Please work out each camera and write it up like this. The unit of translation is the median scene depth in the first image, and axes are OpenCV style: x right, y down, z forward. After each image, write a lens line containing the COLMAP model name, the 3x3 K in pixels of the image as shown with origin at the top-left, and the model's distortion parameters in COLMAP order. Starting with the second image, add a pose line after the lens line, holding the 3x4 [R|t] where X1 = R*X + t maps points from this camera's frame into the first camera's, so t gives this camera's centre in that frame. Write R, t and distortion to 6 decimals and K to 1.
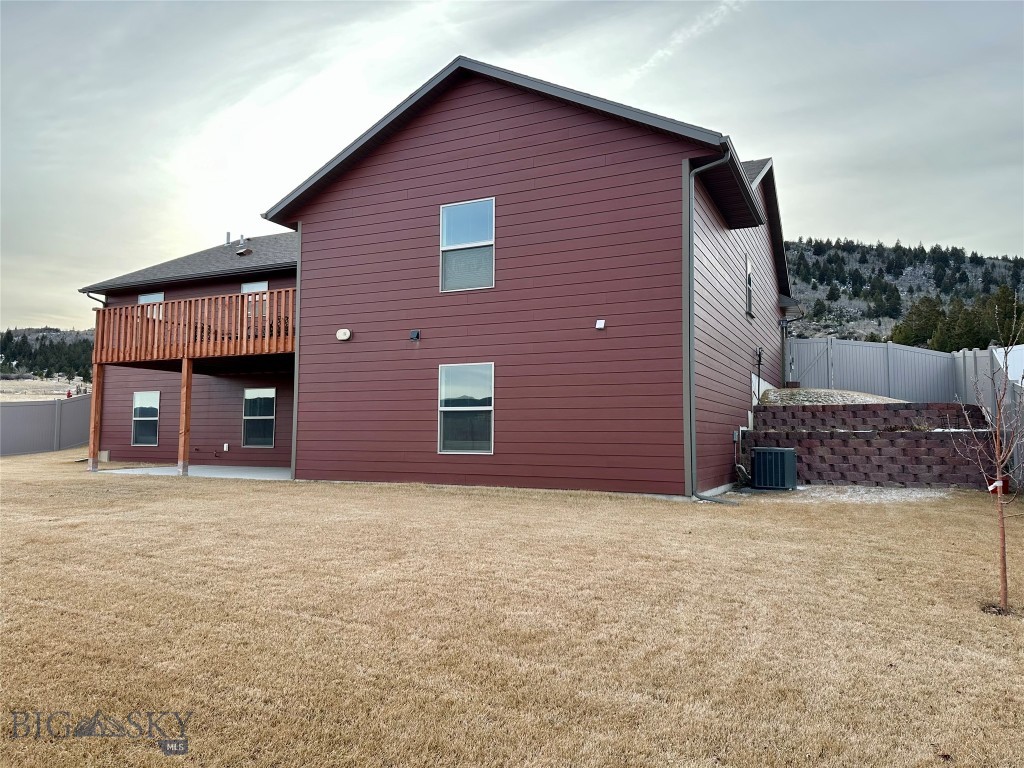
lens RADIAL K [[716.1, 0, 503.7], [0, 716.1, 373.1], [0, 0, 1]] dist [0.063861, -0.083138]
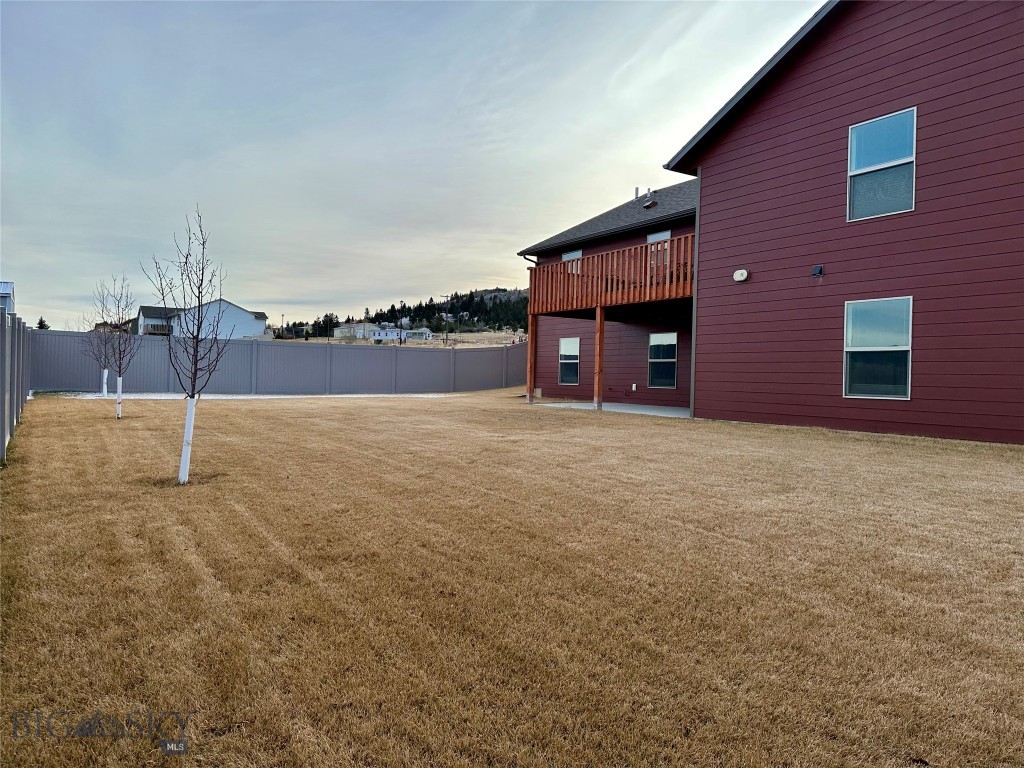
lens RADIAL K [[716.1, 0, 504.6], [0, 716.1, 387.6], [0, 0, 1]] dist [0.063861, -0.083138]
pose [[0.849027, 0.024639, -0.527774, 0.034911], [0.021091, 0.996535, 0.080452, 0.015054], [0.527928, -0.079437, 0.845566, -0.038786]]
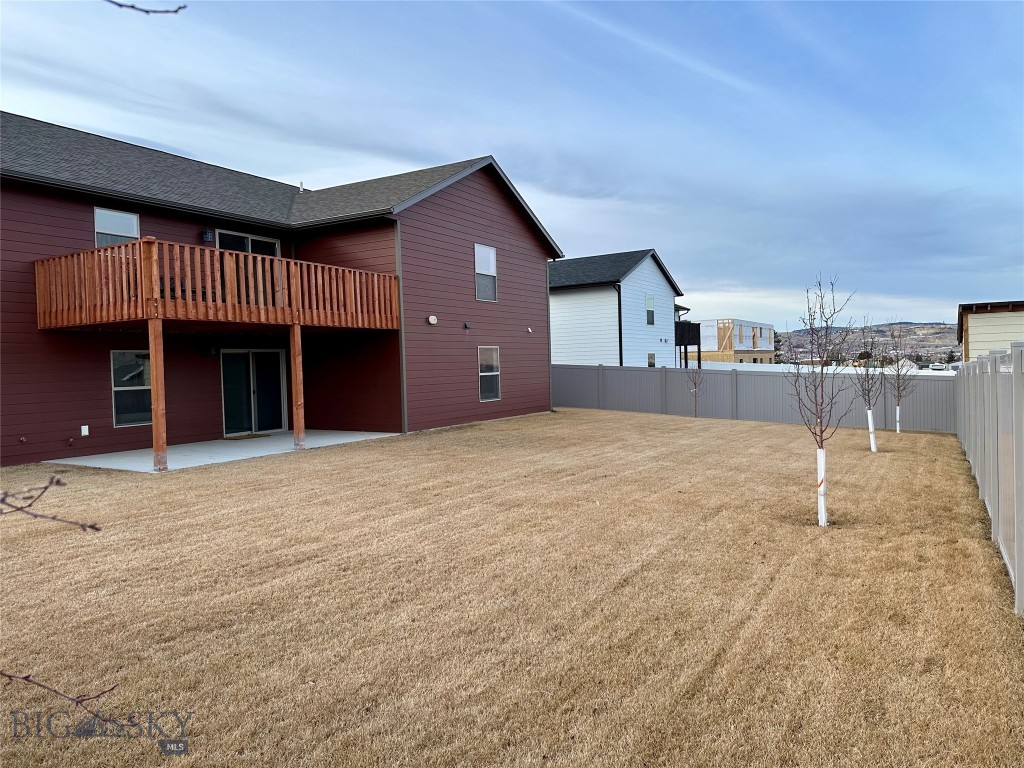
lens RADIAL K [[716.1, 0, 511.8], [0, 716.1, 384.7], [0, 0, 1]] dist [0.063861, -0.083138]
pose [[0.077381, -0.031132, 0.996515, -1.699091], [-0.047323, 0.998271, 0.034861, 0.014208], [-0.995878, -0.049856, 0.075773, 0.820248]]
